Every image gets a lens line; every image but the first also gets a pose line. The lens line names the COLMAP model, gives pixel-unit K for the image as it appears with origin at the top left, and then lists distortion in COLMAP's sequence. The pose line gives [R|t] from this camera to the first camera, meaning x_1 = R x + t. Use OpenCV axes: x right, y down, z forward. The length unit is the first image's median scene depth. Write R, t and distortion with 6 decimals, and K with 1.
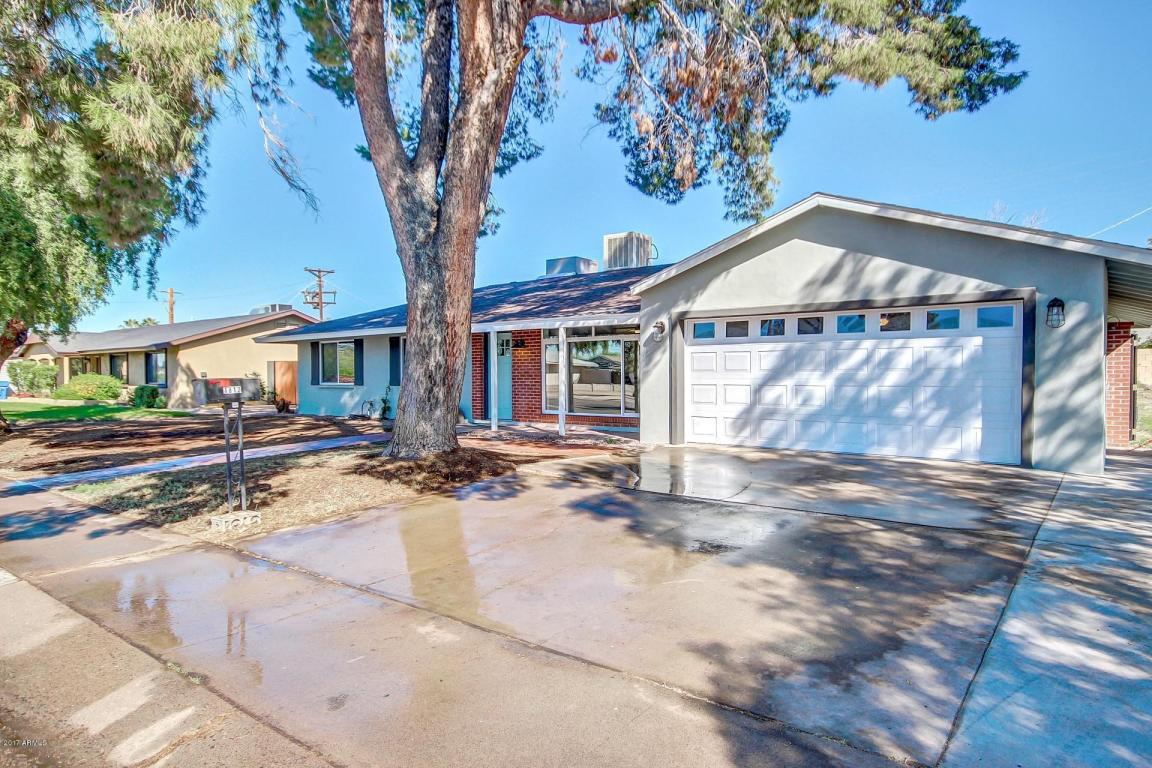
lens RADIAL K [[650.4, 0, 573.4], [0, 650.4, 381.6], [0, 0, 1]] dist [-0.002581, -0.000239]
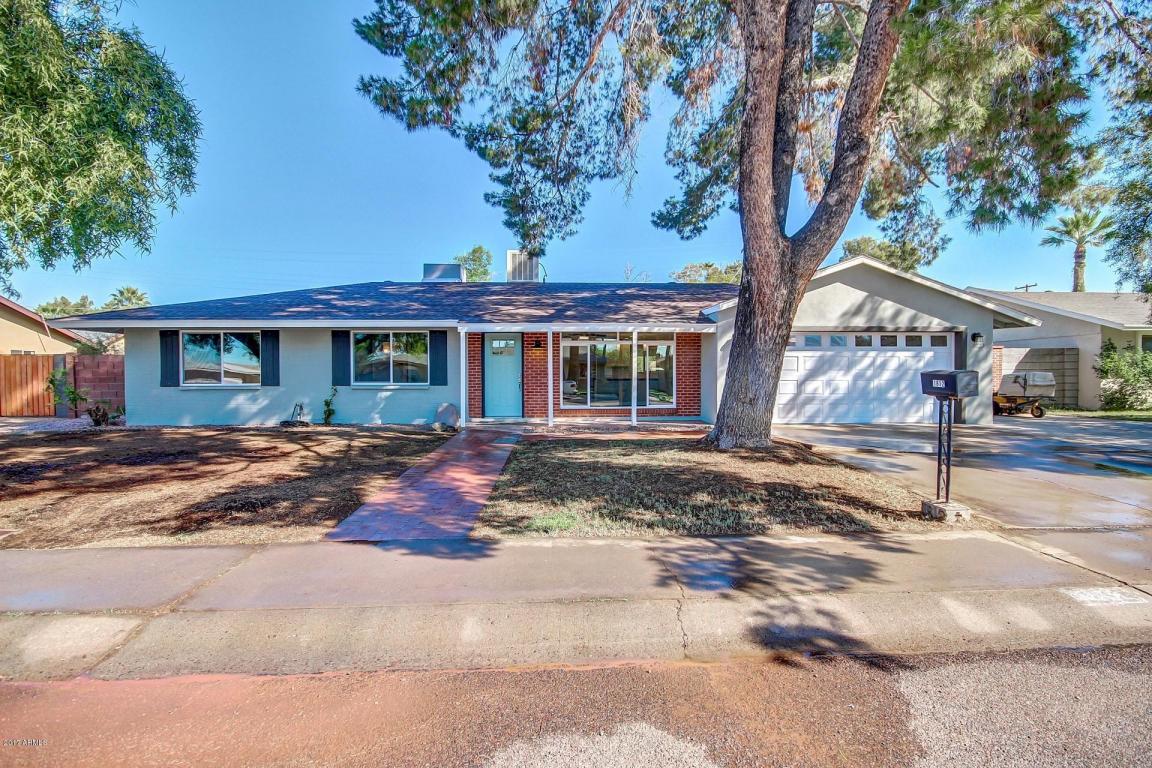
lens RADIAL K [[534.7, 0, 574.6], [0, 534.7, 385.3], [0, 0, 1]] dist [-0.002630, -0.000297]
pose [[0.765110, -0.007361, 0.643858, -0.942177], [0.006526, 0.999972, 0.003677, 0.009231], [-0.643867, 0.001388, 0.765137, 0.462463]]
